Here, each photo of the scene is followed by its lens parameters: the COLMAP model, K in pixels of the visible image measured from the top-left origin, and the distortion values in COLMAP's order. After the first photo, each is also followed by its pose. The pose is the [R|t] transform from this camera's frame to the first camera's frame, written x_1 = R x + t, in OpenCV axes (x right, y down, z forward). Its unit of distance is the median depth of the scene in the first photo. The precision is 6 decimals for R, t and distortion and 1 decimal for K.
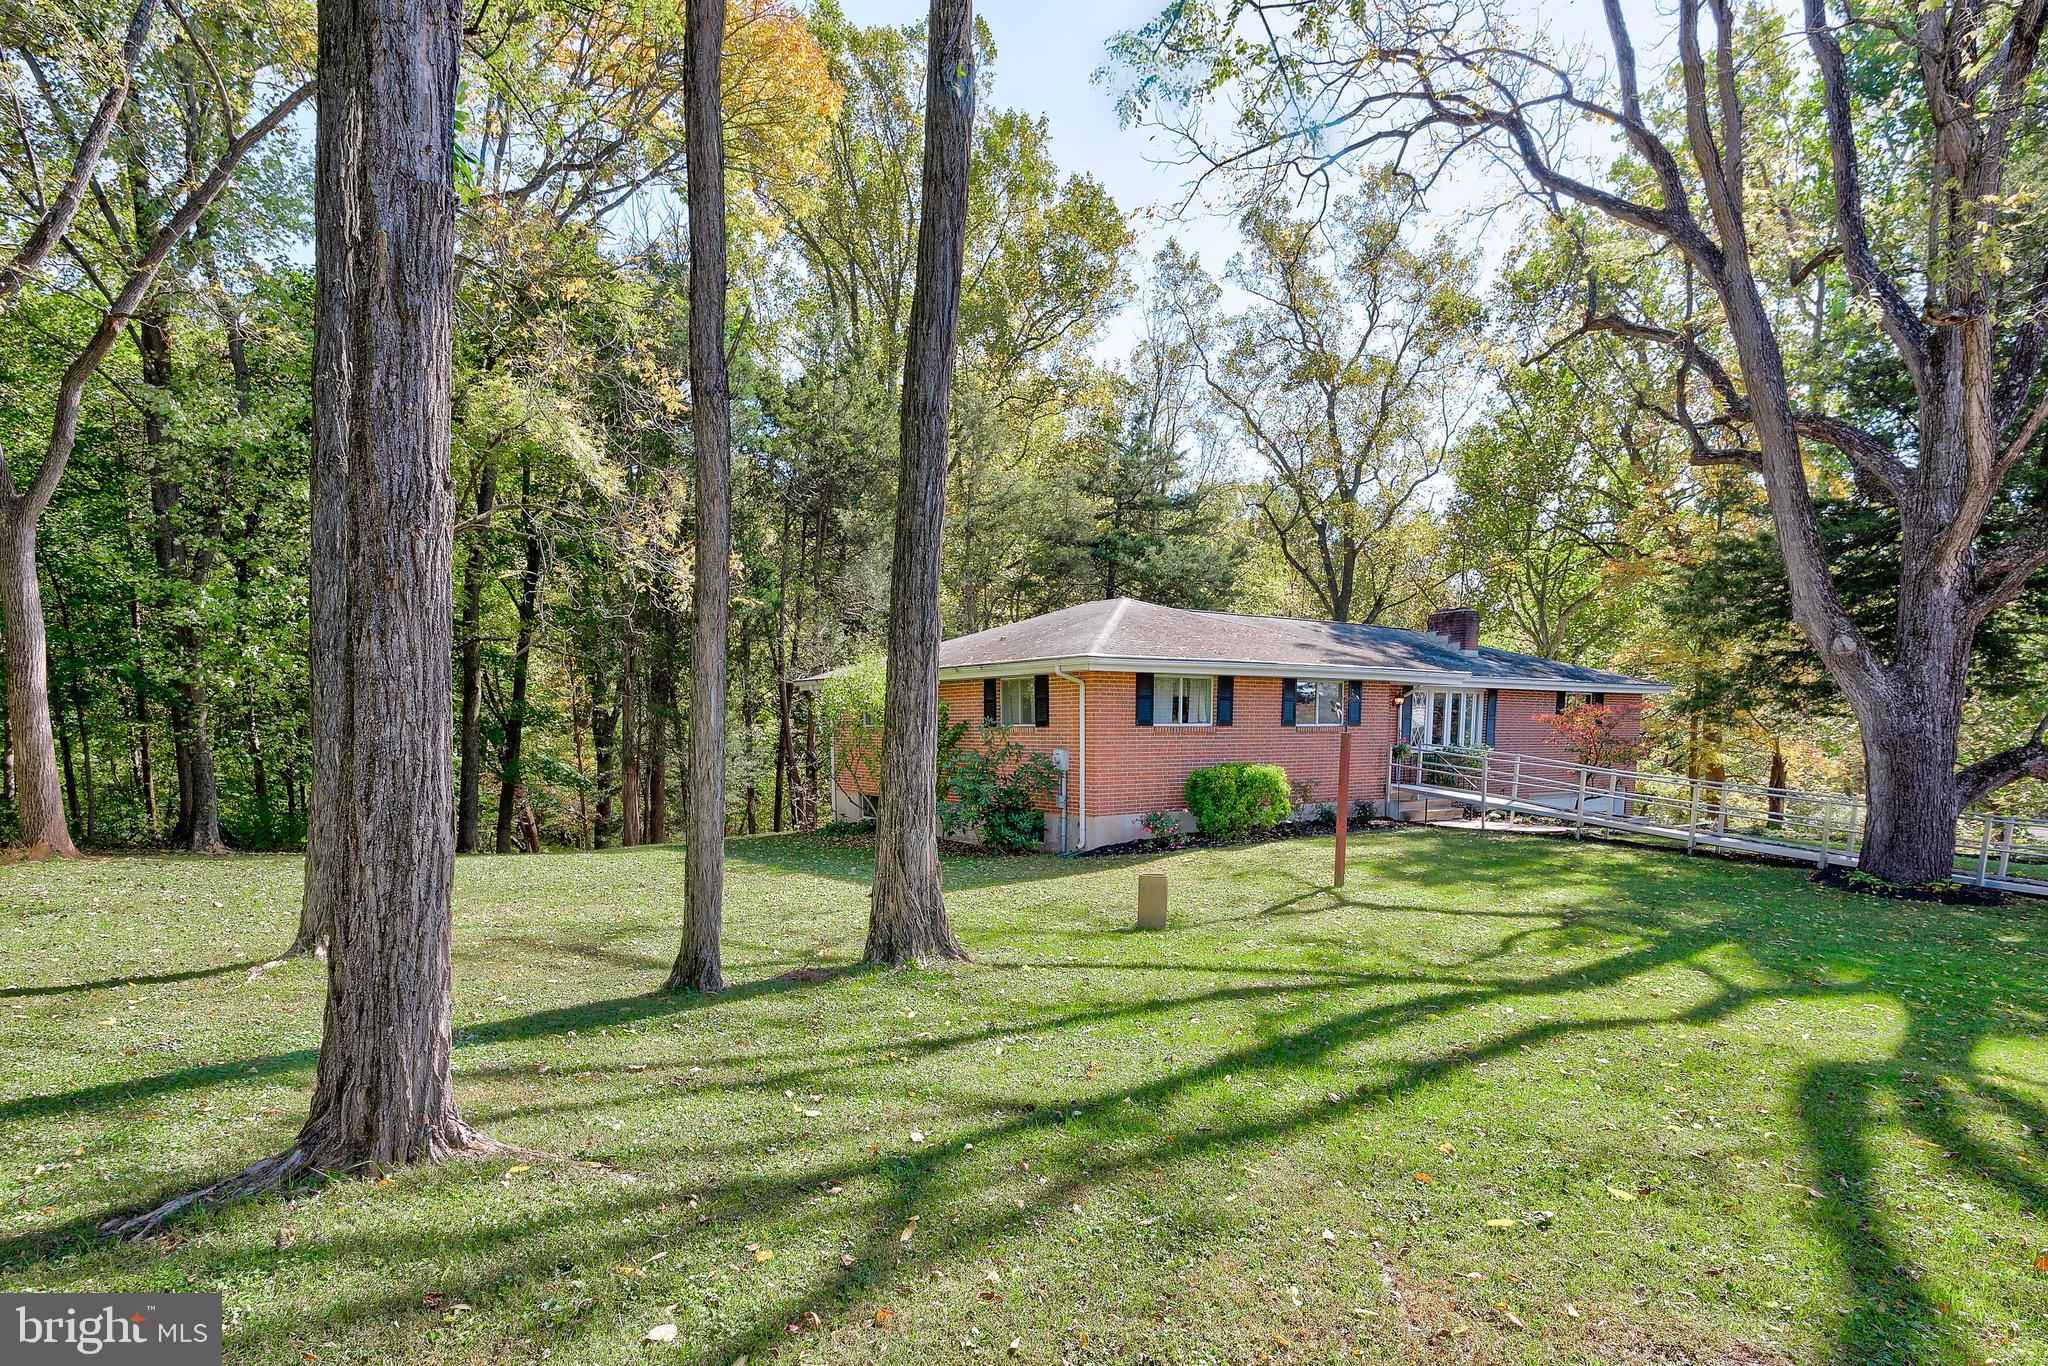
lens RADIAL K [[1071.7, 0, 1023.1], [0, 1071.7, 896.2], [0, 0, 1]] dist [-0.015844, -0.002750]
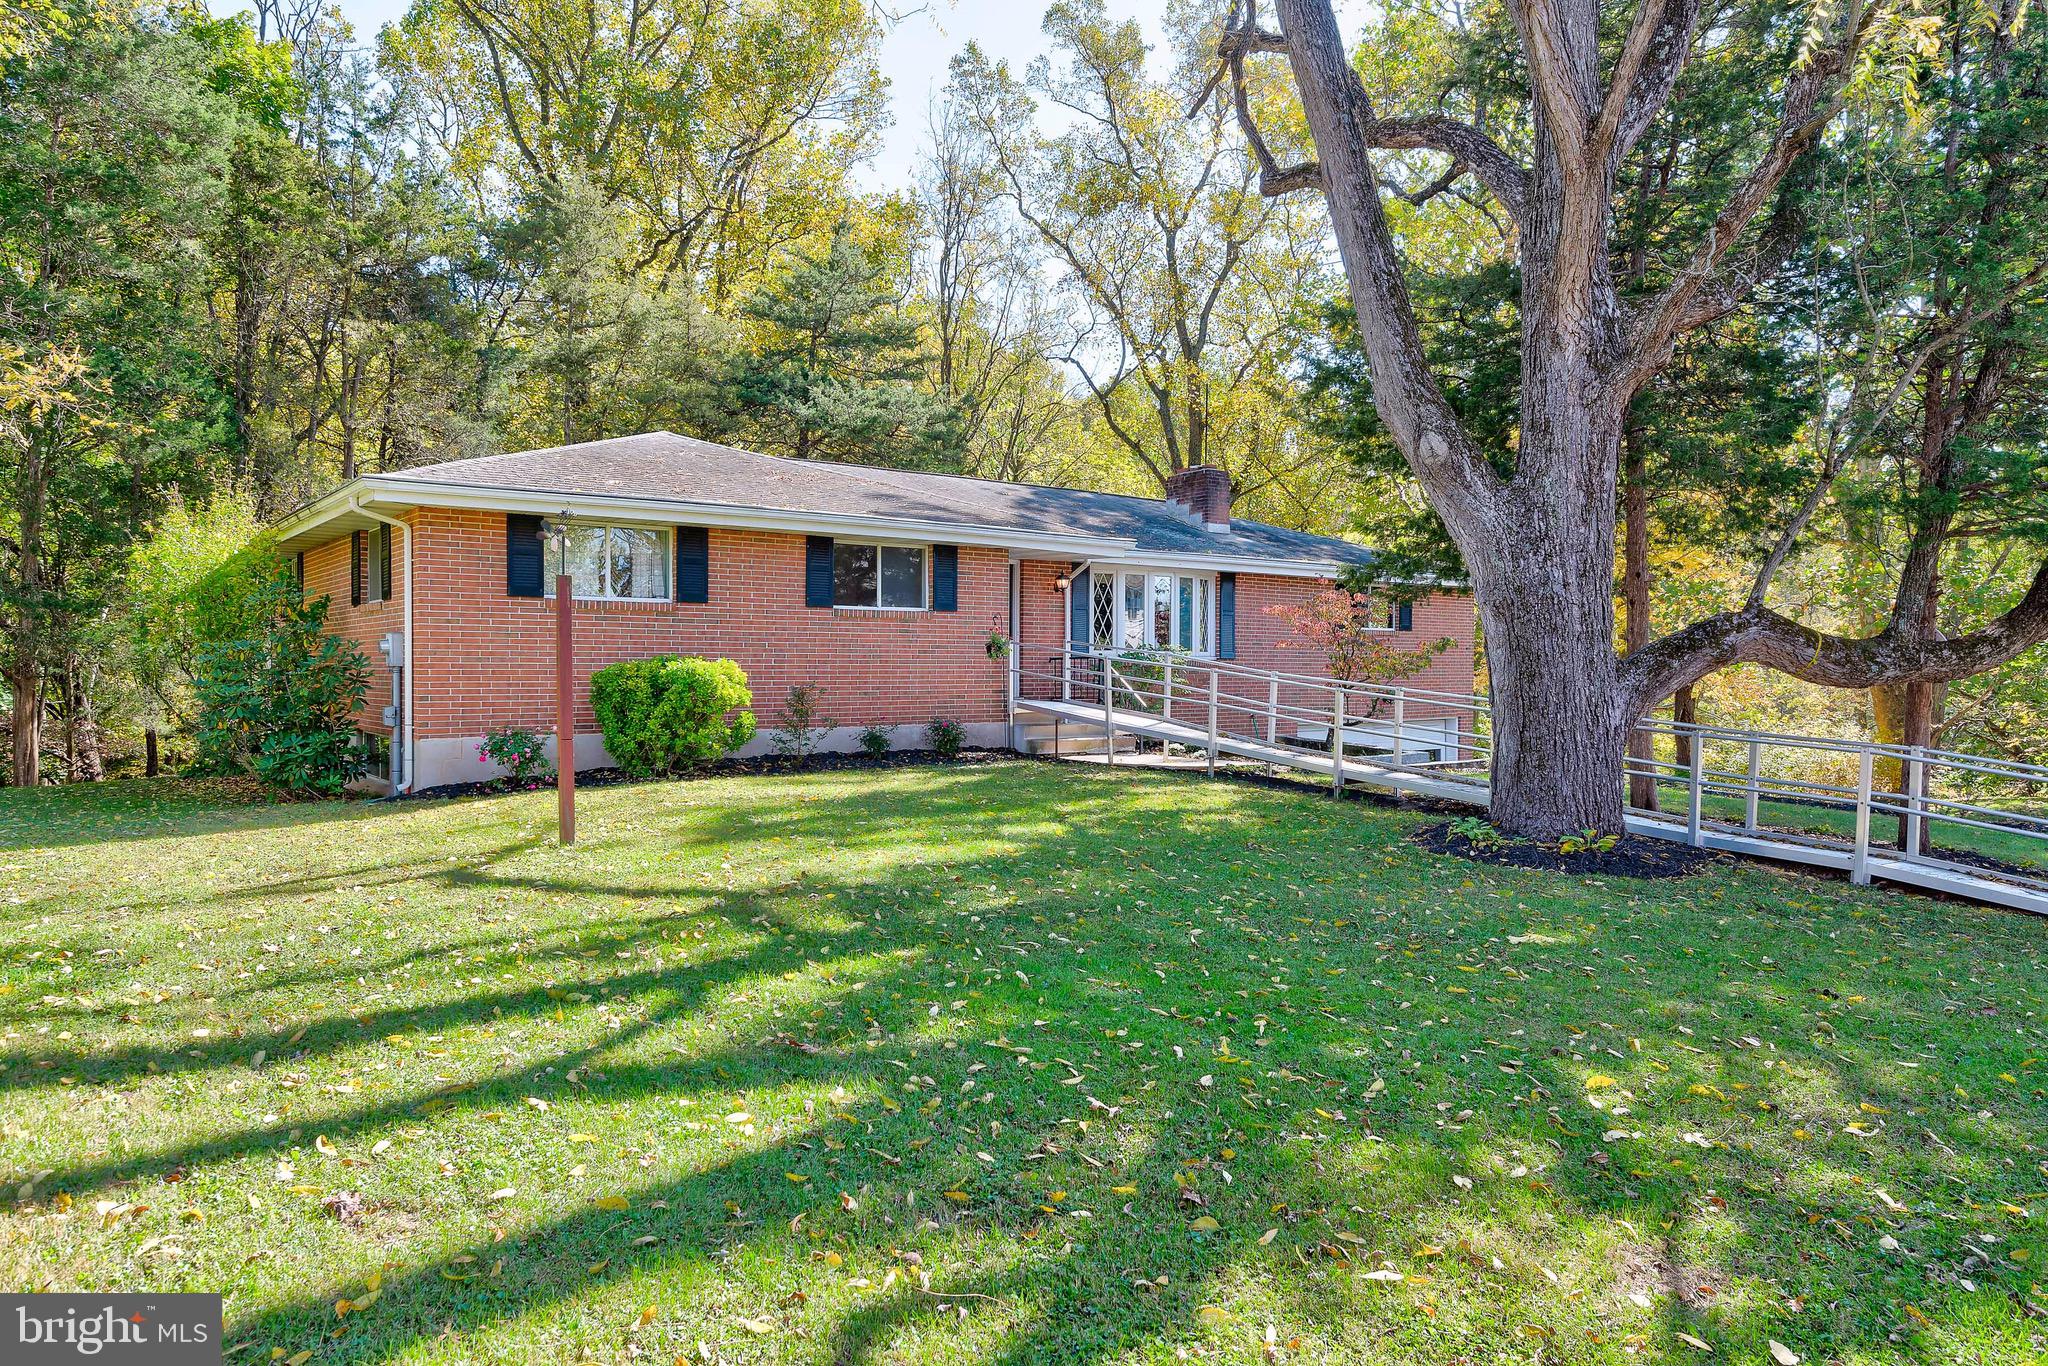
lens RADIAL K [[1347.3, 0, 1024.0], [0, 1347.3, 683.0], [0, 0, 1]] dist [-0.002554, 0.001160]
pose [[0.998079, 0.006913, 0.061572, 0.322509], [0.001771, 0.990167, -0.139877, 0.003838], [-0.061933, 0.139717, 0.988253, 0.173601]]
